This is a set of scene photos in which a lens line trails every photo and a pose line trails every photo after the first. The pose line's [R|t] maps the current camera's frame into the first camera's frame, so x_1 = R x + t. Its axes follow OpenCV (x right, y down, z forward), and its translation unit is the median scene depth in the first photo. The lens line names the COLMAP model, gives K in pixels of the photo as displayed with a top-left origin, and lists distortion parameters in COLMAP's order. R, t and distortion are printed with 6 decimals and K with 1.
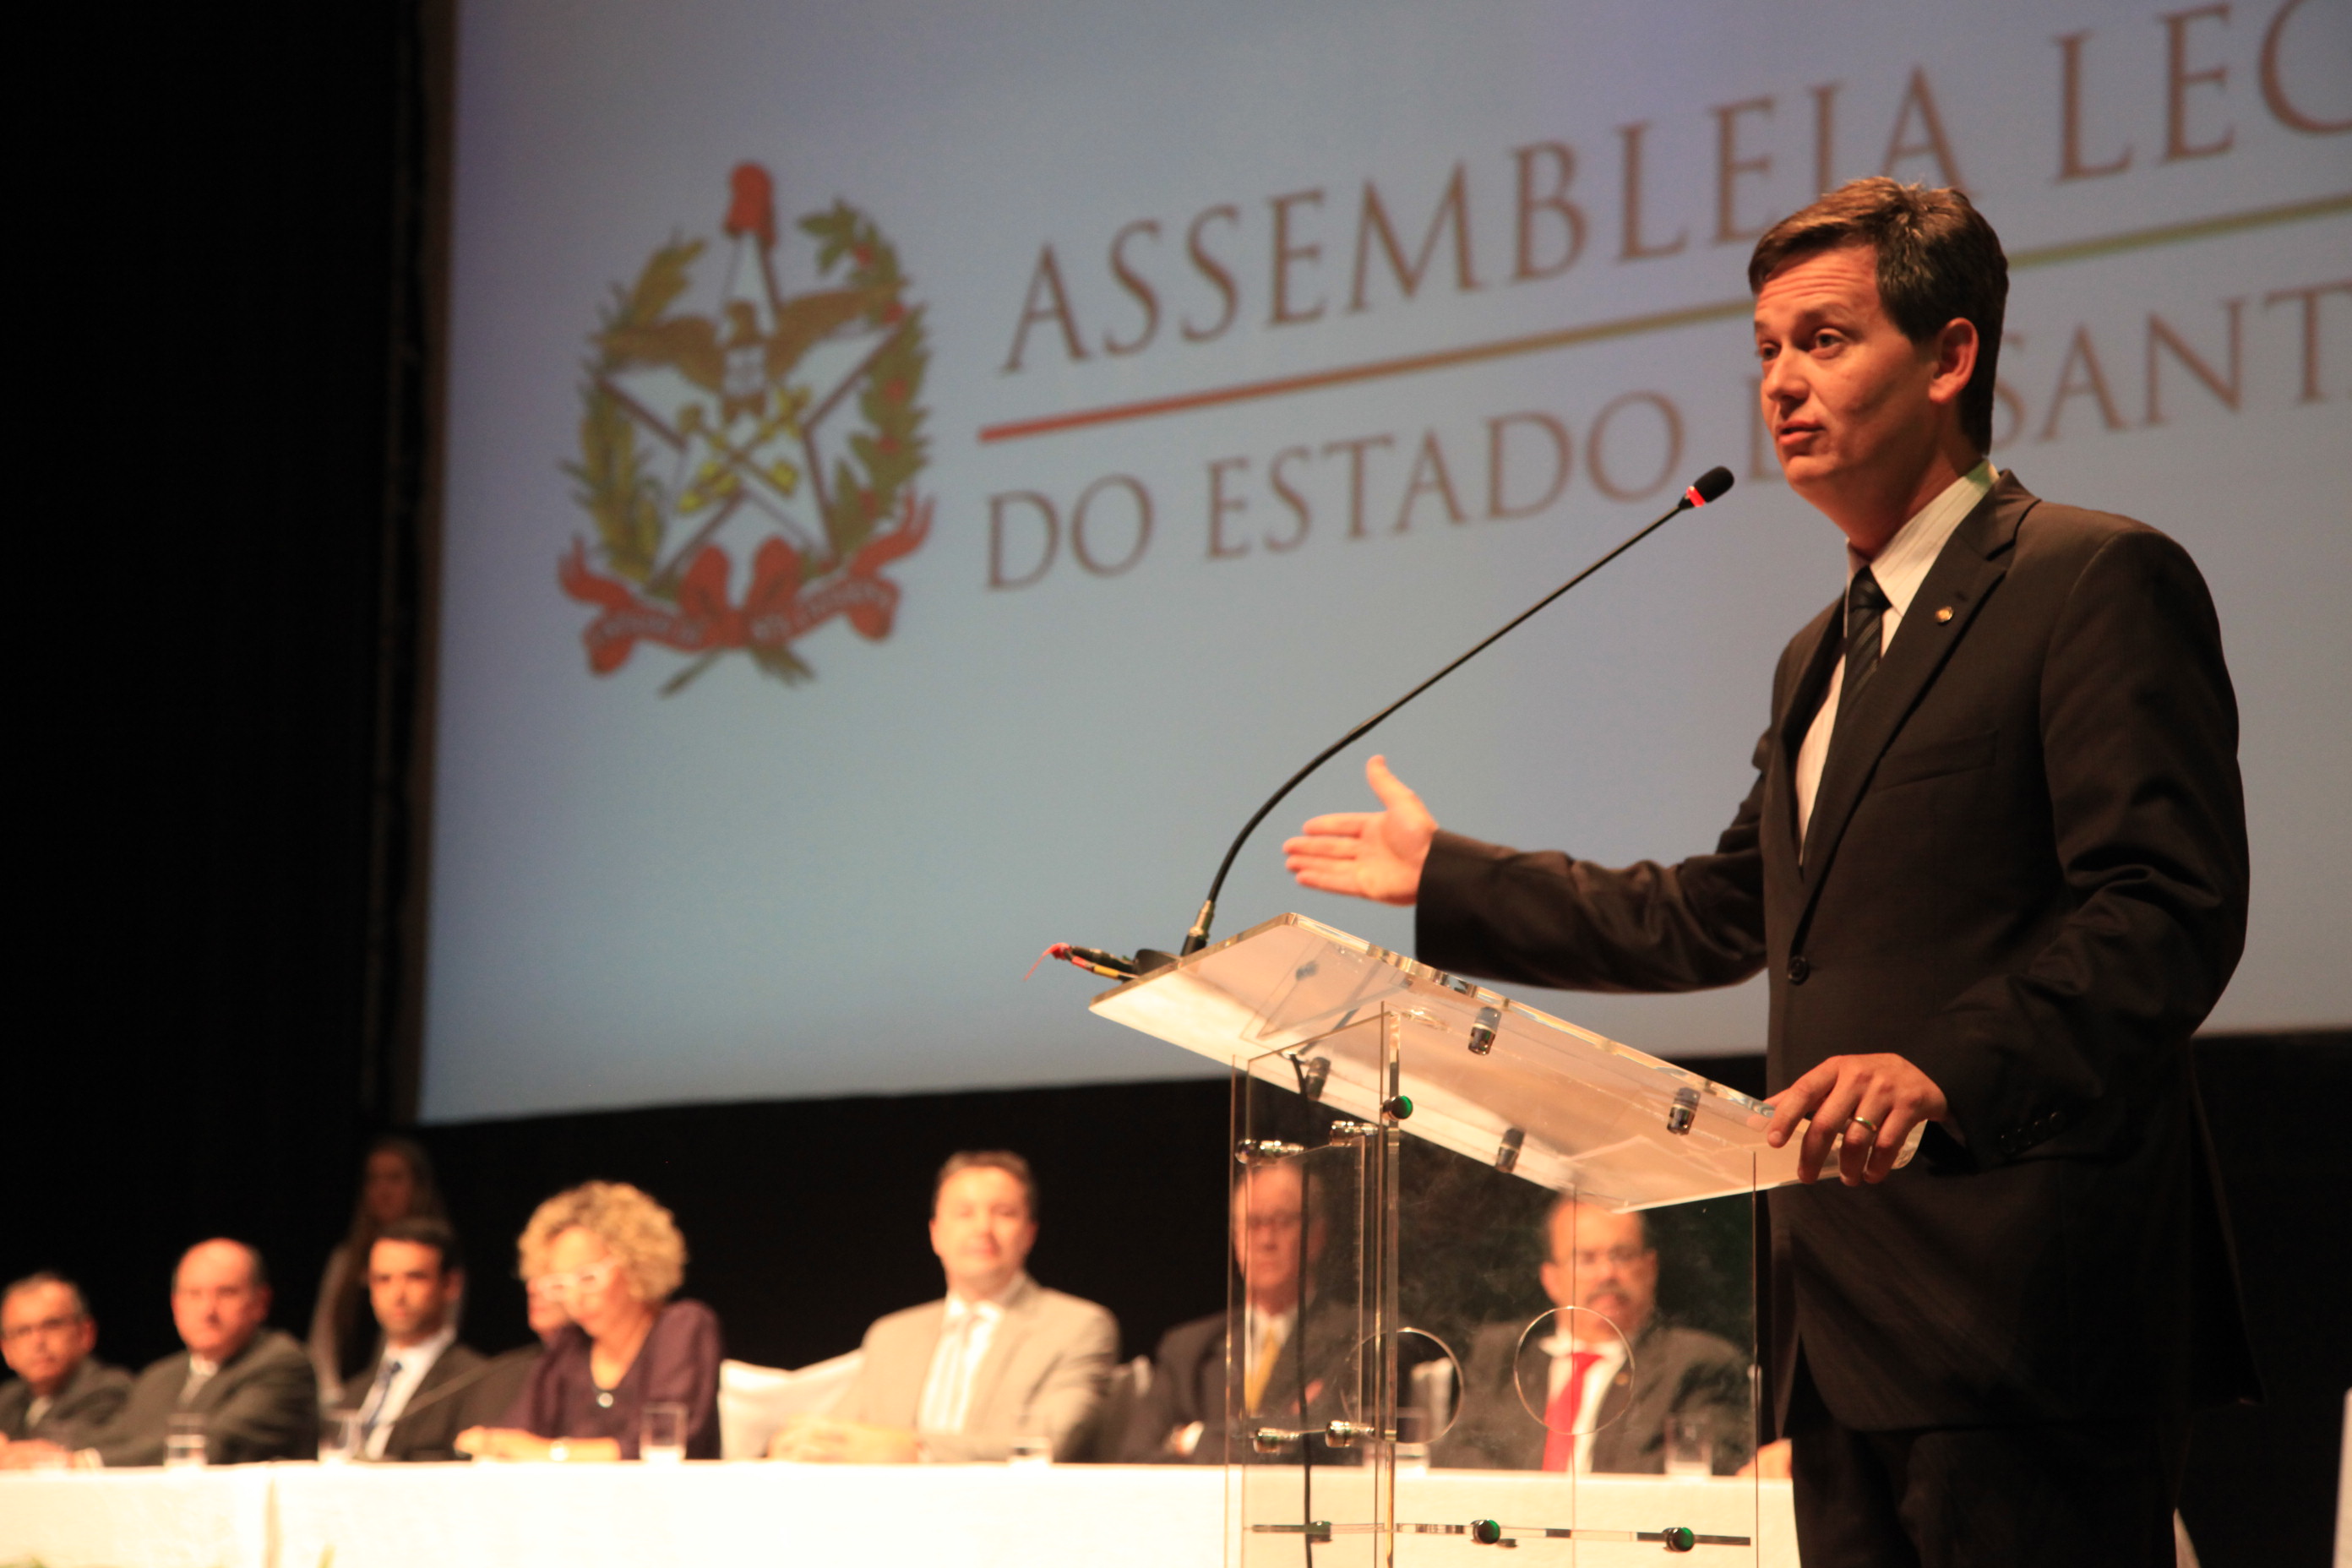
lens RADIAL K [[4871.9, 0, 1178.8], [0, 4871.9, 769.6], [0, 0, 1]] dist [0.325485, 0.000000]
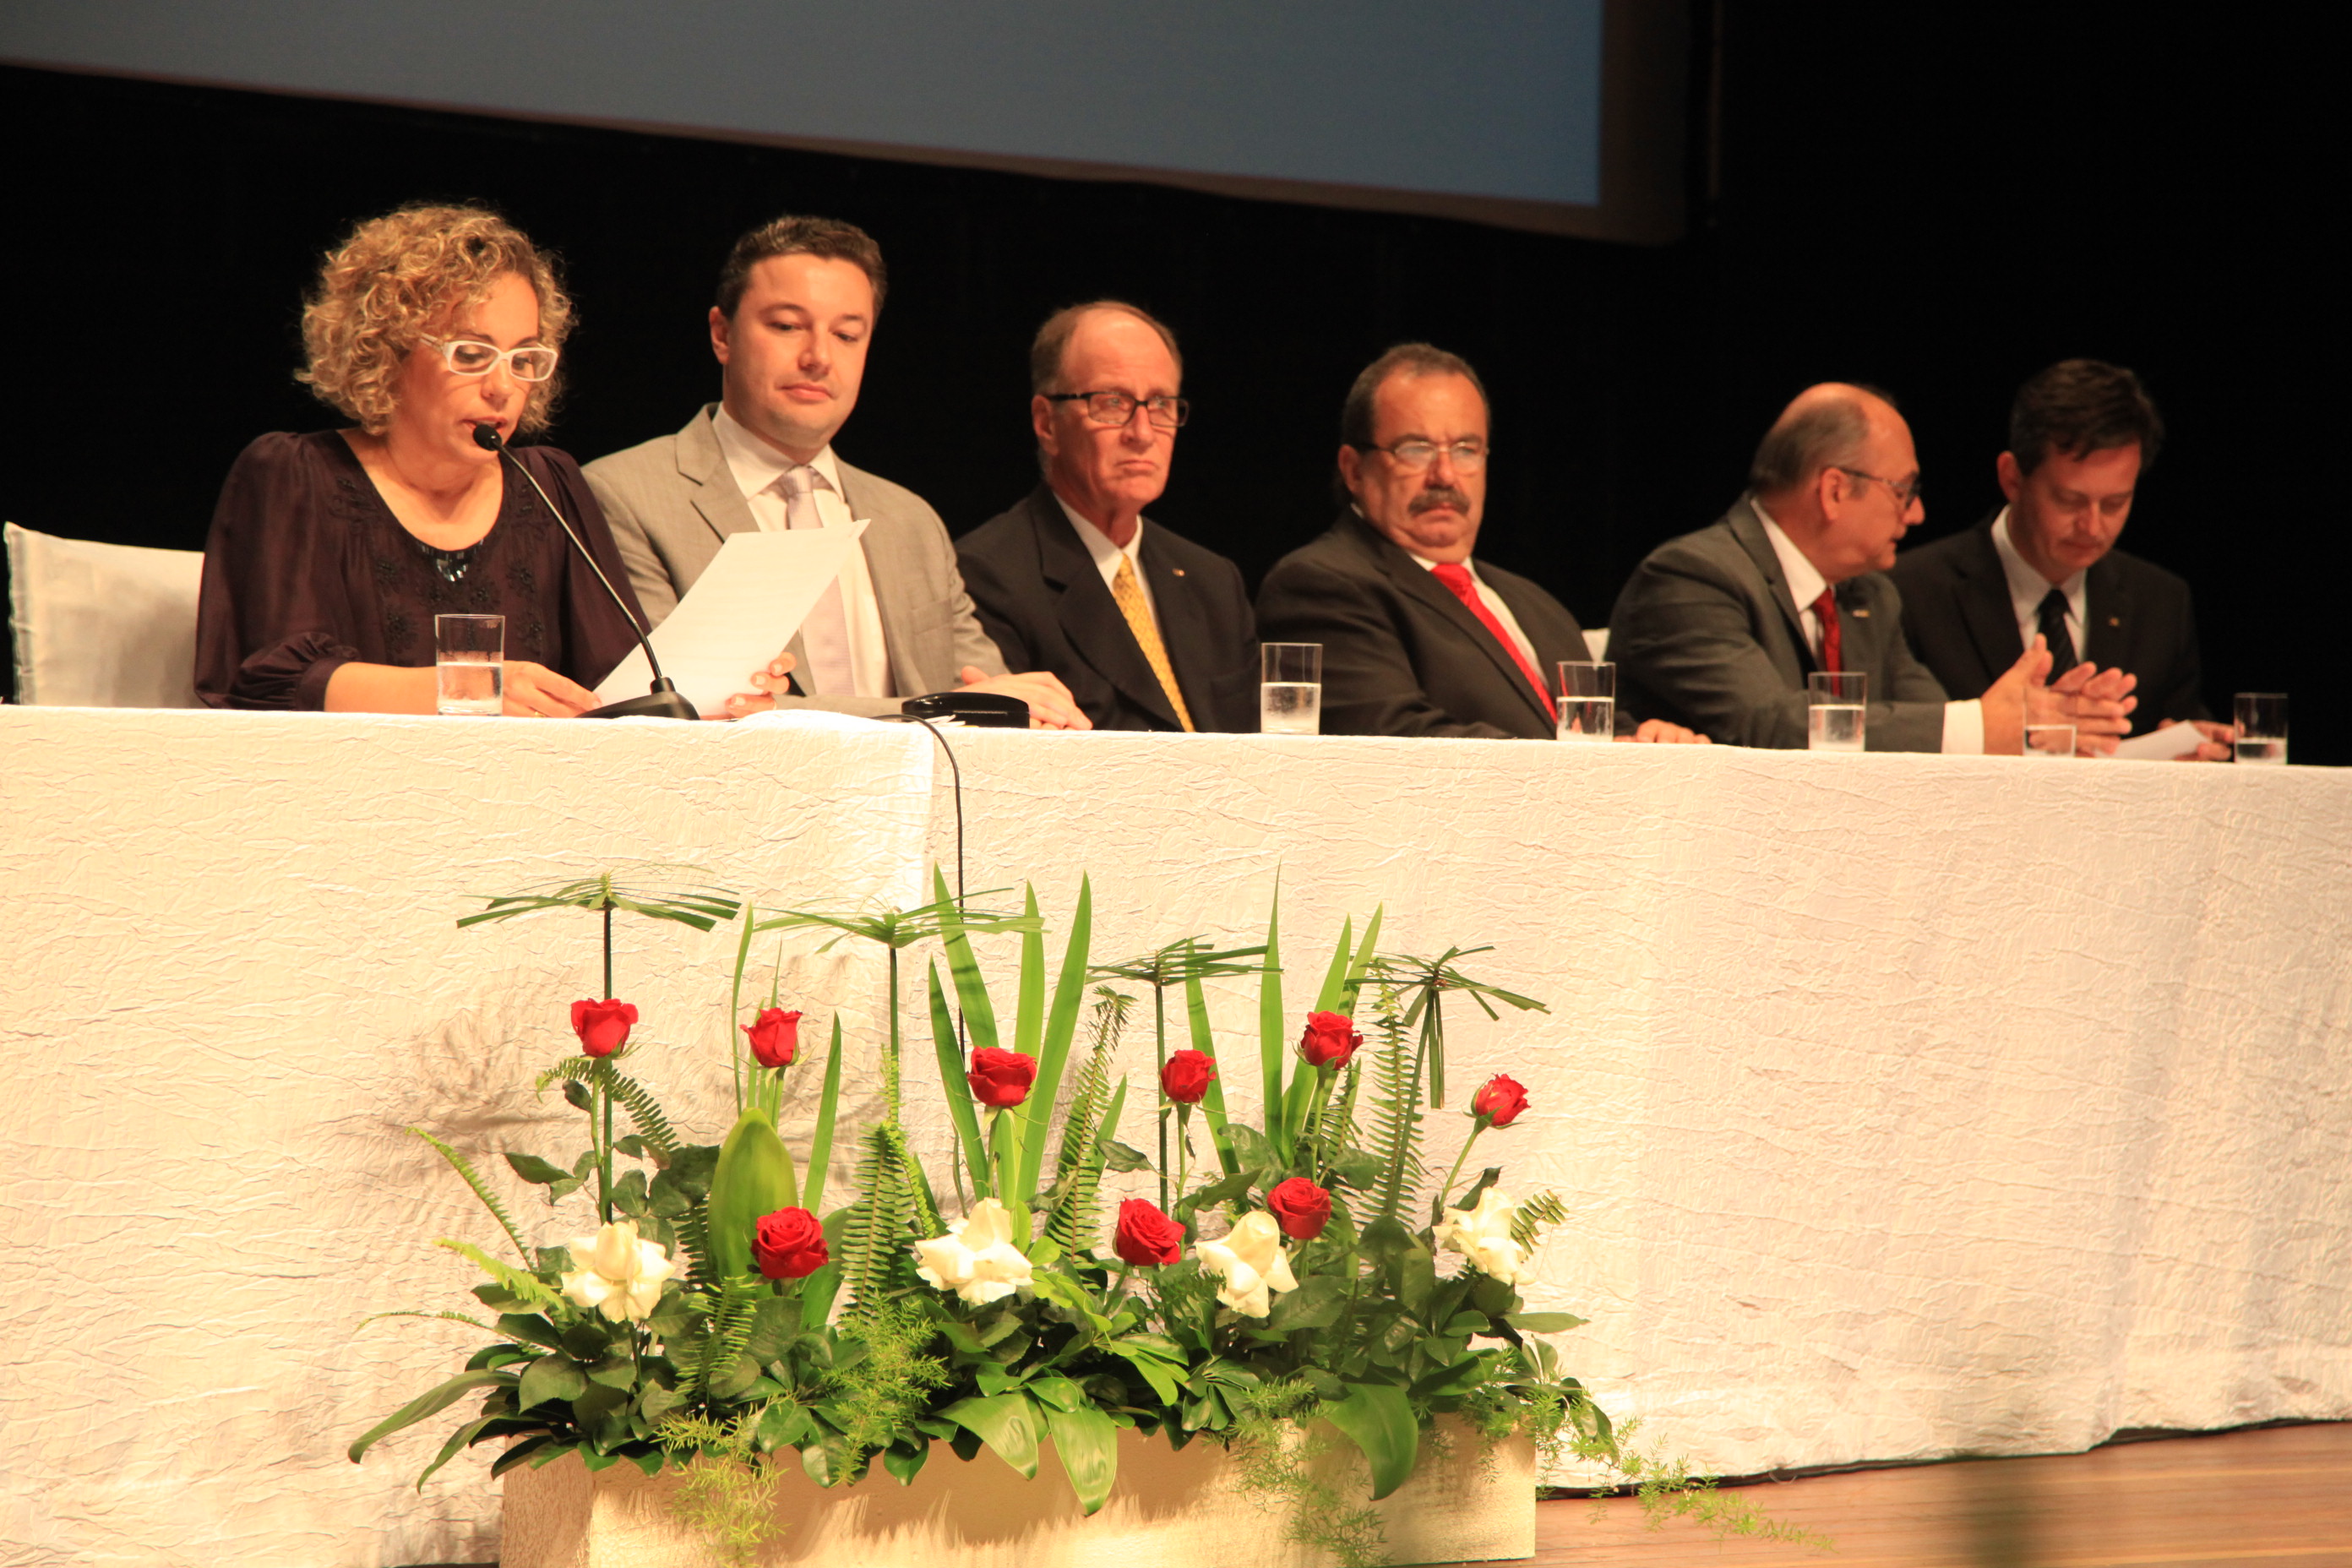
lens RADIAL K [[6740.4, 0, 1151.4], [0, 6740.4, 838.7], [0, 0, 1]] dist [0.863811, 0.000000]
pose [[0.243853, -0.016958, 0.969664, -0.574040], [-0.160648, 0.985328, 0.057632, 0.063022], [-0.956414, -0.169829, 0.237550, 0.479126]]
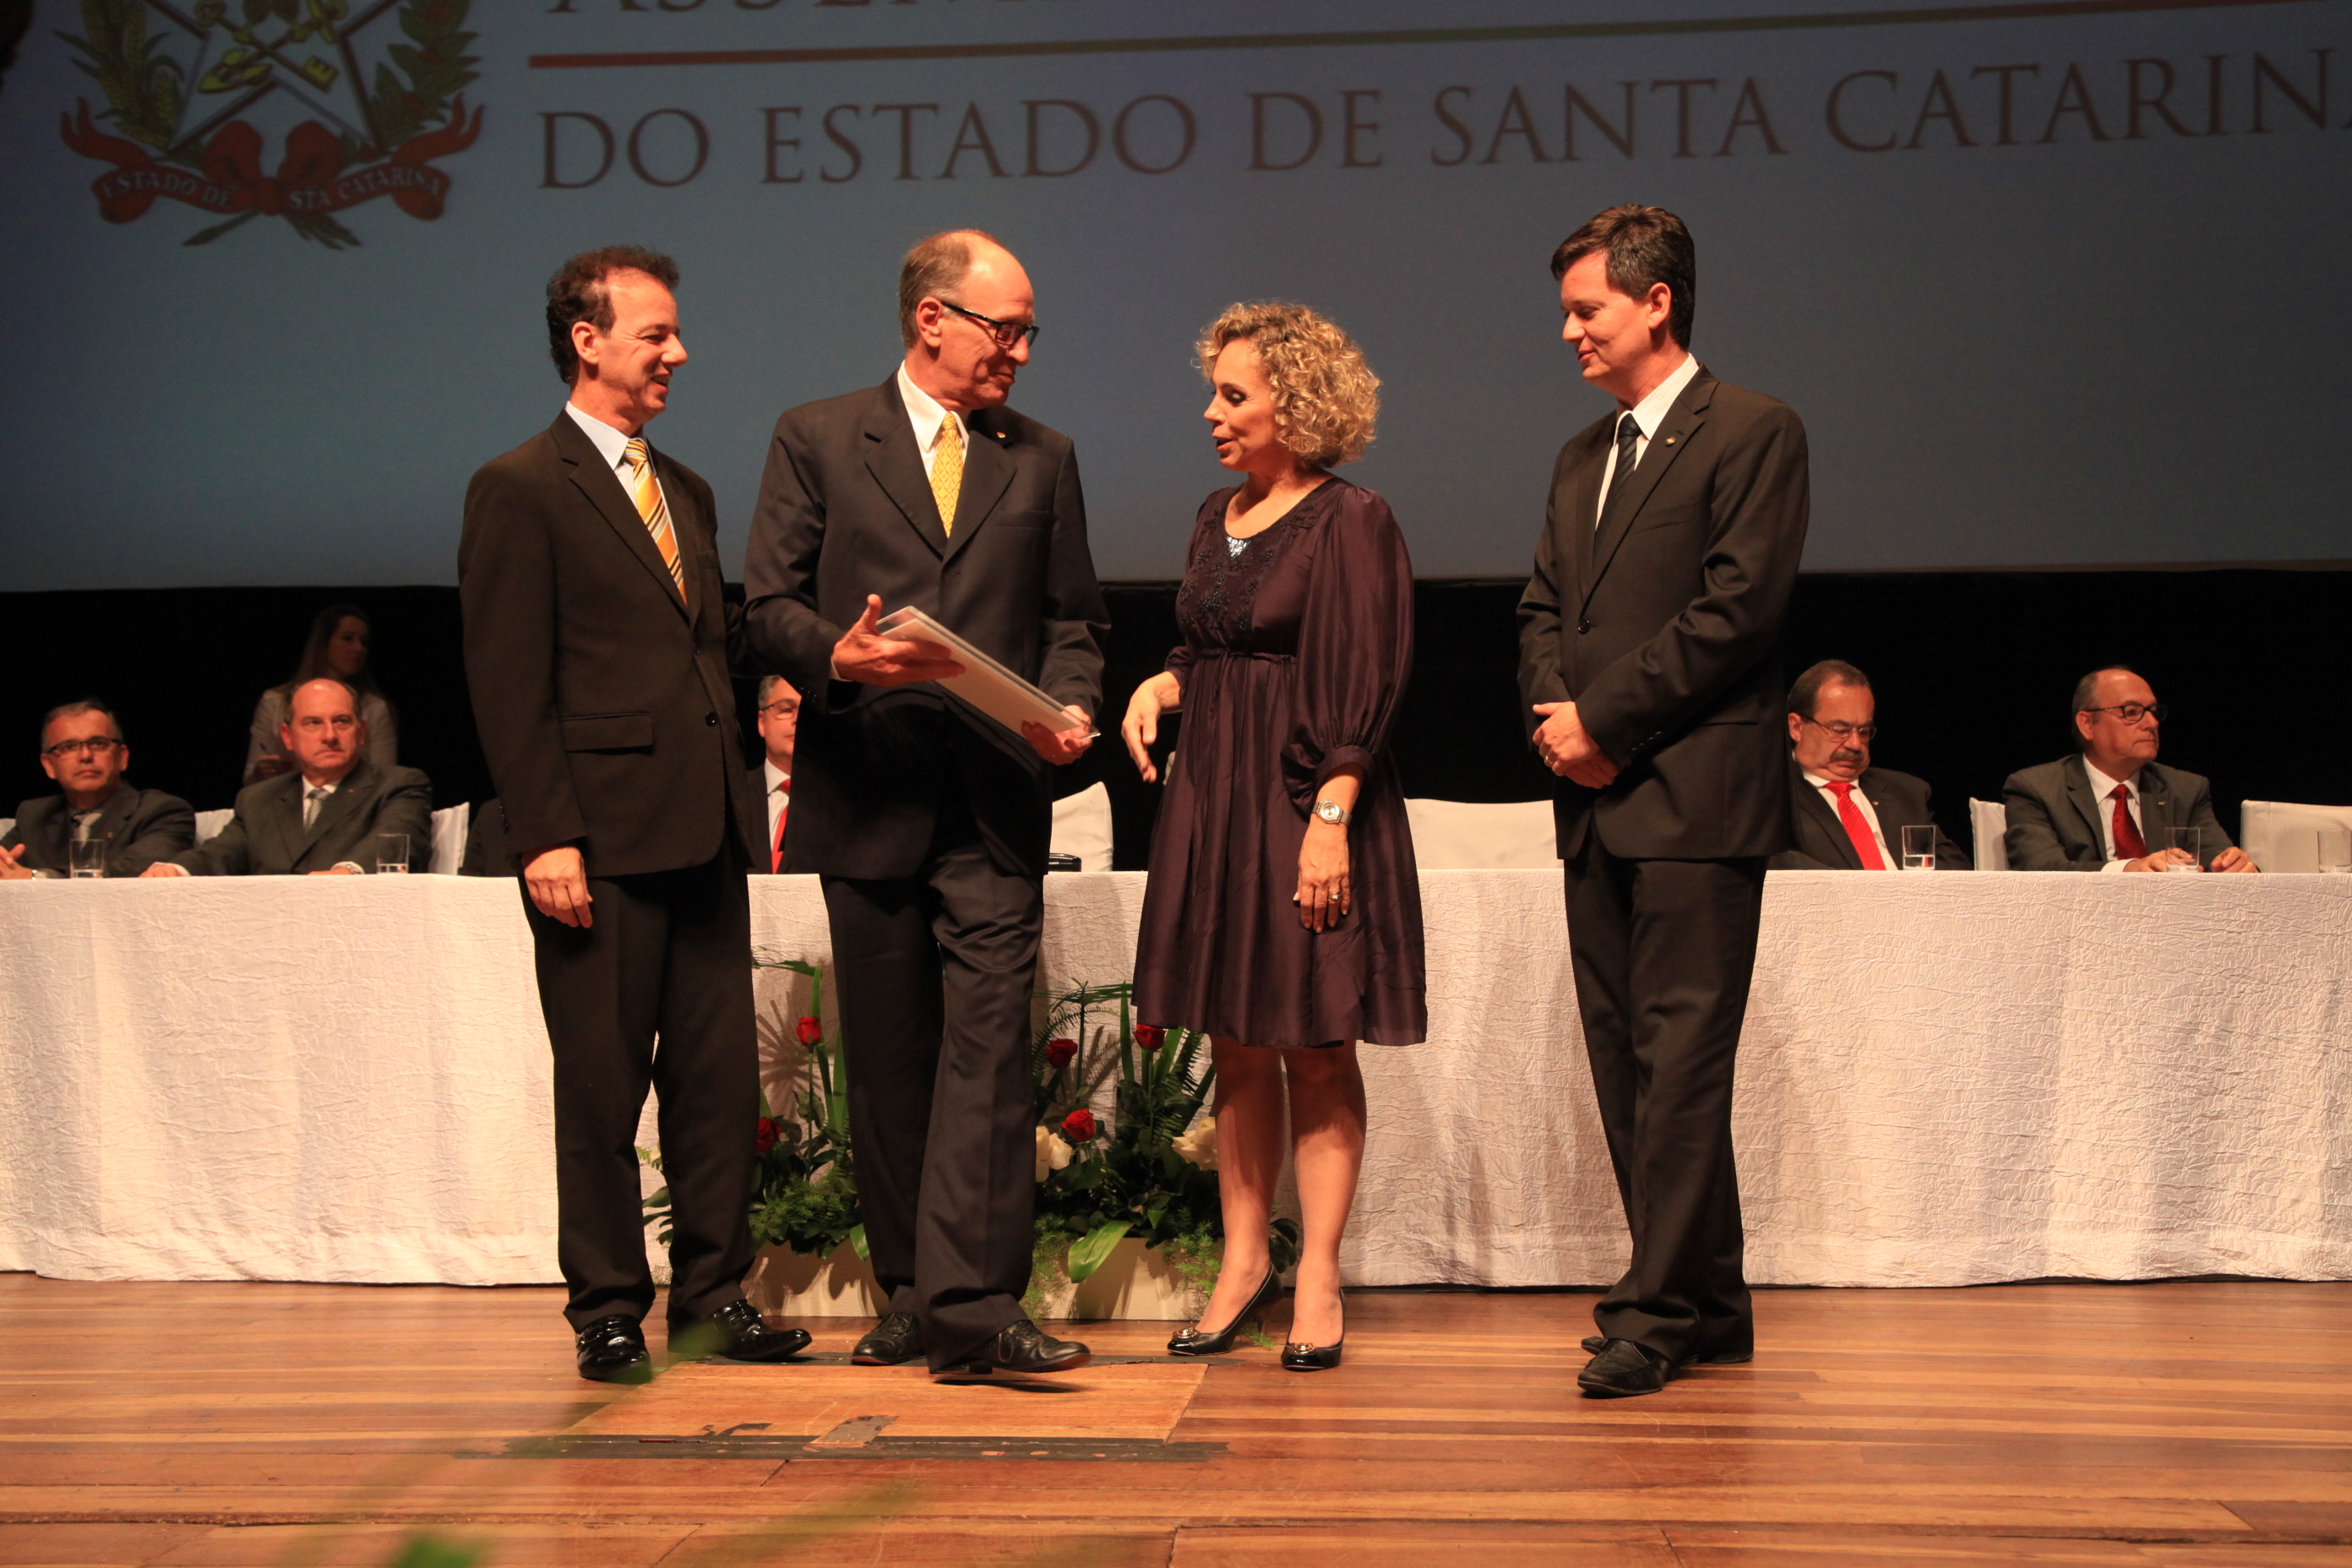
lens RADIAL K [[2947.3, 0, 1182.2], [0, 2947.3, 768.4], [0, 0, 1]] dist [0.105704, 0.000000]
pose [[0.833128, 0.006421, 0.553043, -0.318244], [-0.065429, 0.994055, 0.087024, 0.033530], [-0.549197, -0.108687, 0.828595, 0.257967]]
